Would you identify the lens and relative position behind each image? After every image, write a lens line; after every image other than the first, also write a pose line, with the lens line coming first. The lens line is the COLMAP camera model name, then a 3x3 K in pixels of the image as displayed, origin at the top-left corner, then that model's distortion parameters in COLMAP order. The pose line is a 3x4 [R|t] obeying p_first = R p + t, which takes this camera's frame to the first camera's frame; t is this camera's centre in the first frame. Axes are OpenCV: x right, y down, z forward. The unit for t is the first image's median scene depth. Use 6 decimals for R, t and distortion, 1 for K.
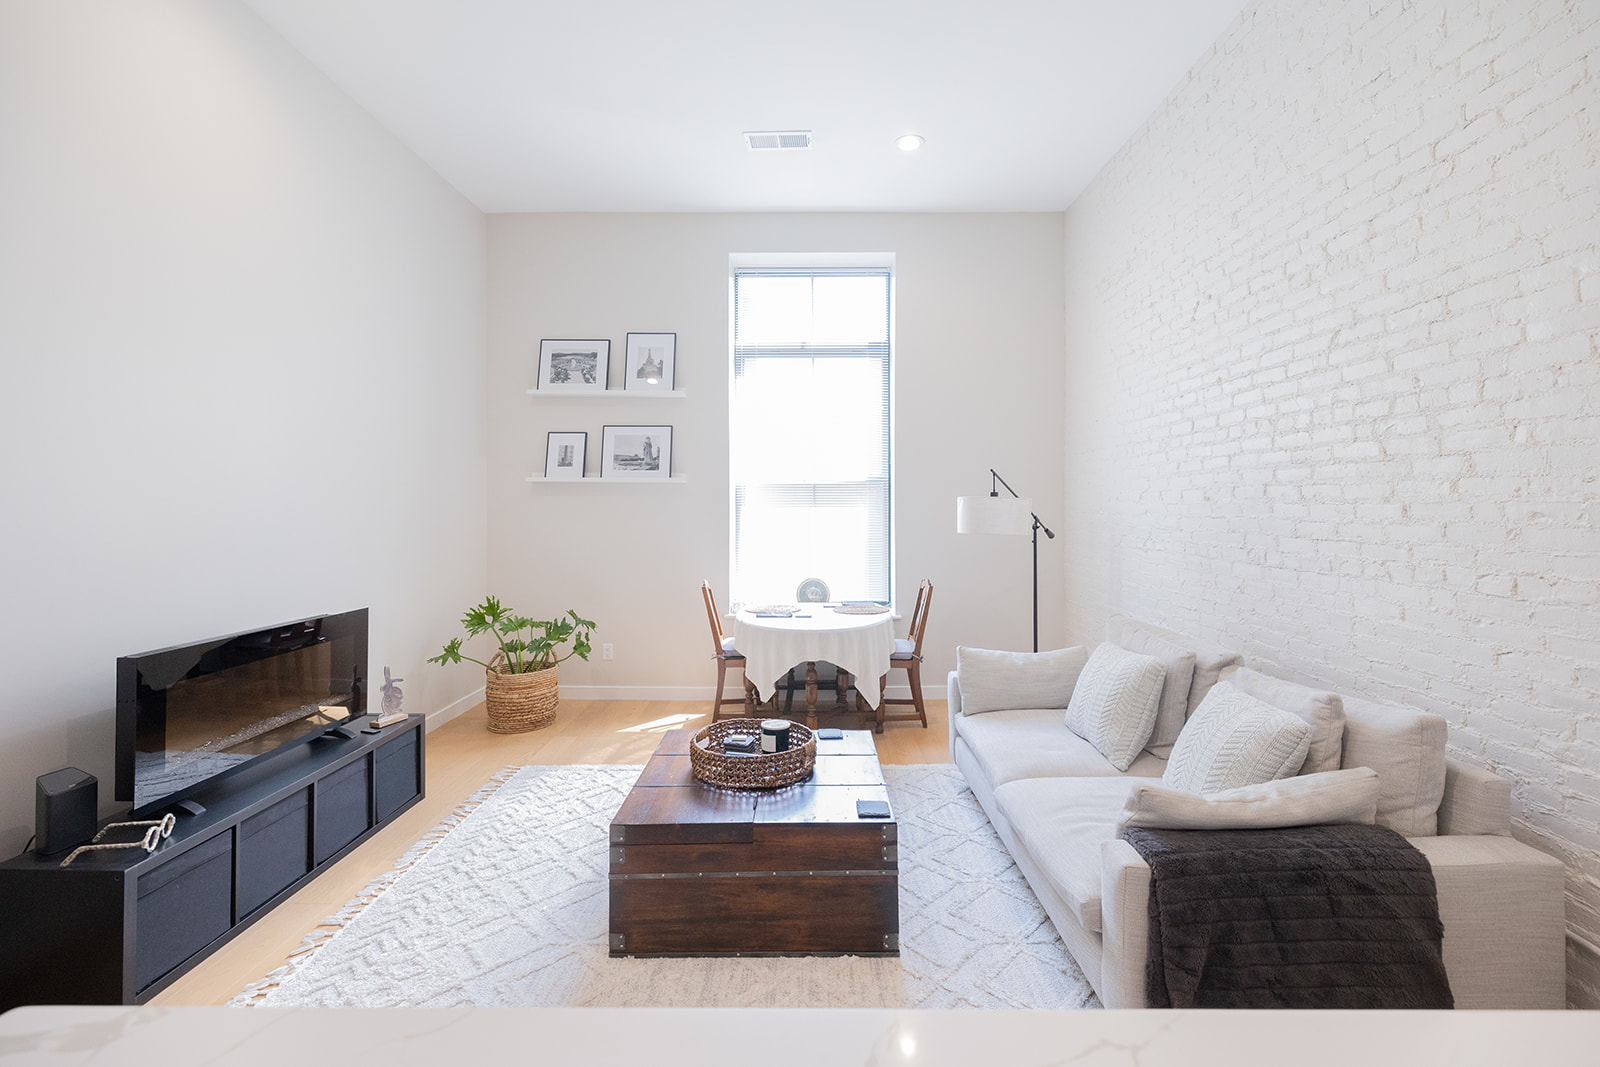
lens RADIAL K [[680.7, 0, 801.5], [0, 680.7, 507.6], [0, 0, 1]] dist [0.001013, 0.000502]
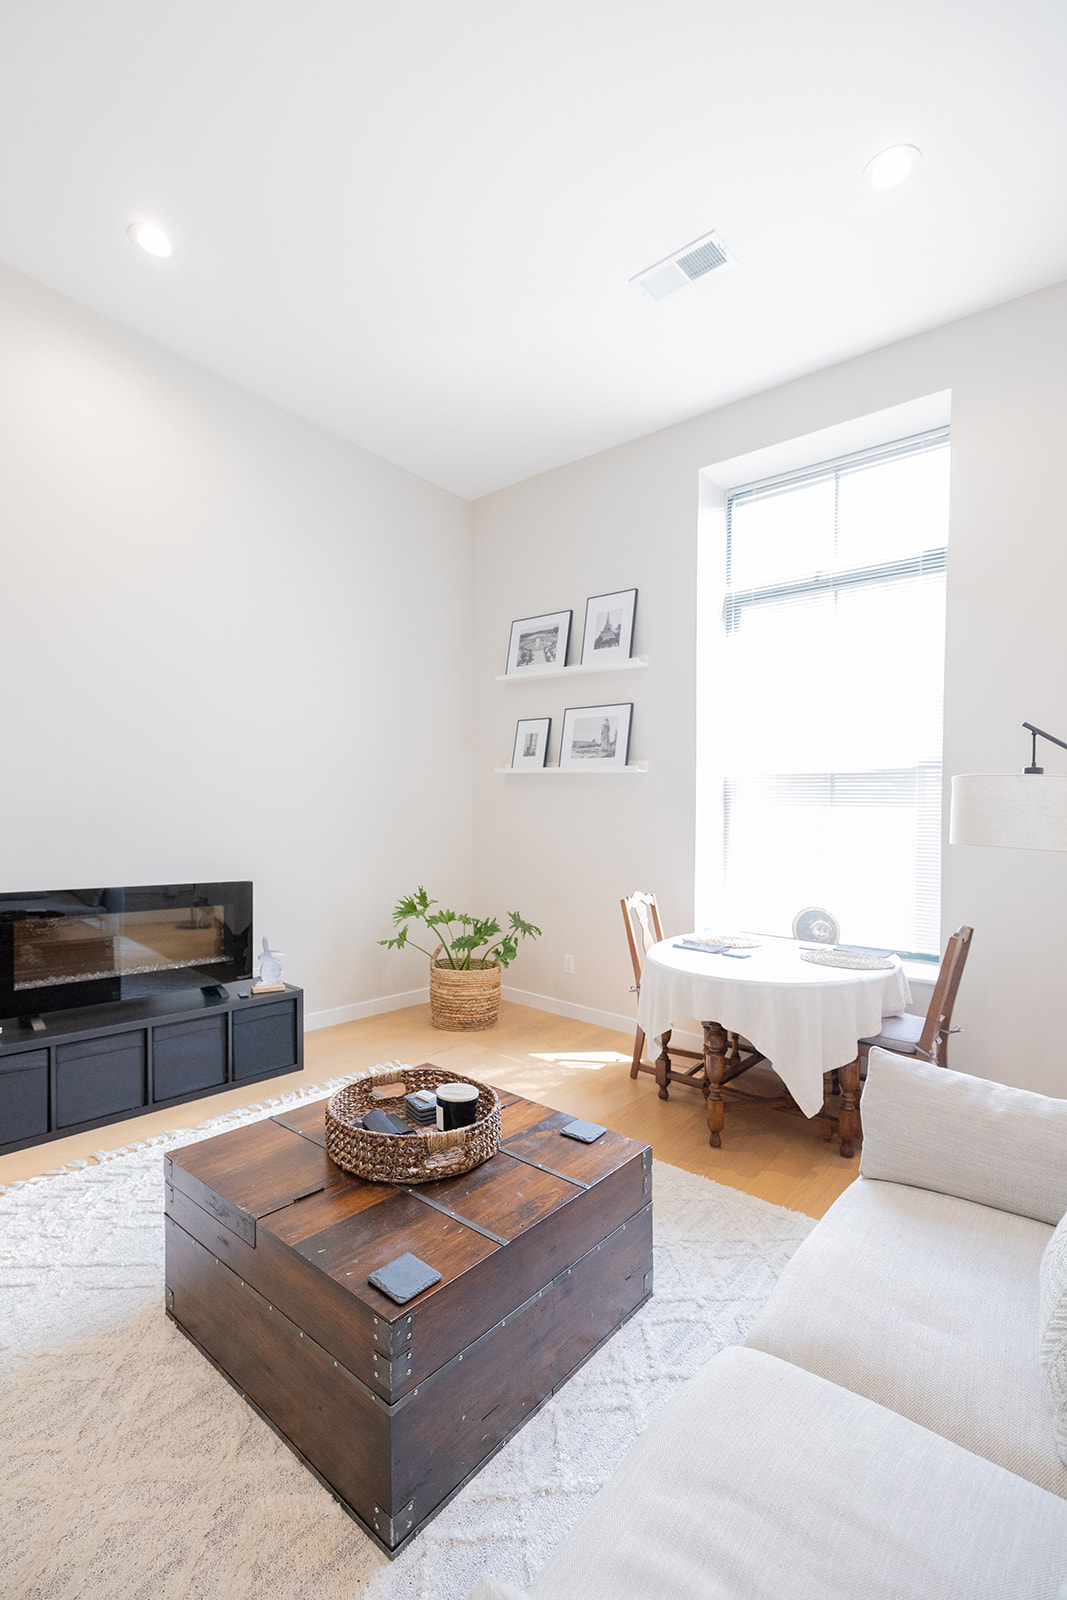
lens RADIAL K [[691.3, 0, 525.7], [0, 691.3, 832.8], [0, 0, 1]] dist [0.000928, -0.000042]
pose [[0.775065, 0.040508, -0.630581, 0.362585], [-0.031749, 0.999179, 0.025163, 0.029507], [0.631083, 0.000517, 0.775715, 0.403459]]
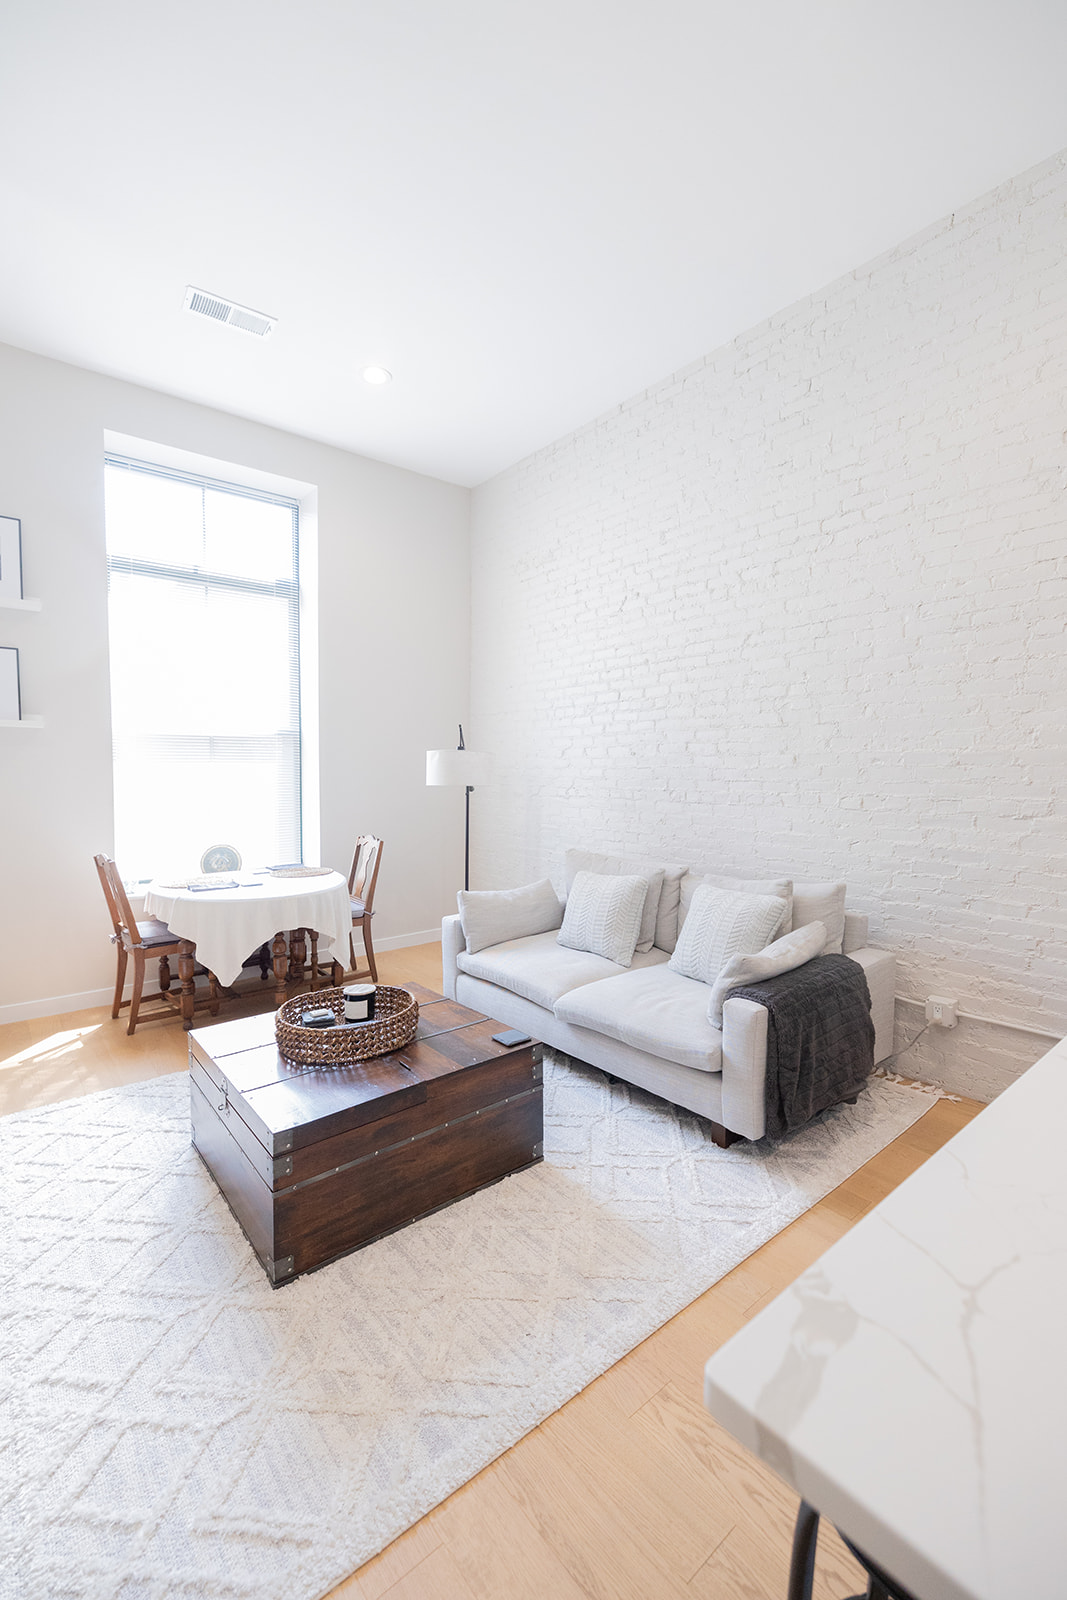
lens RADIAL K [[680.7, 0, 540.7], [0, 680.7, 812.5], [0, 0, 1]] dist [0.001013, 0.000502]
pose [[0.768386, -0.040370, 0.638712, -0.347937], [0.003439, 0.998255, 0.058958, 0.020524], [-0.639978, -0.043106, 0.767183, 0.116630]]
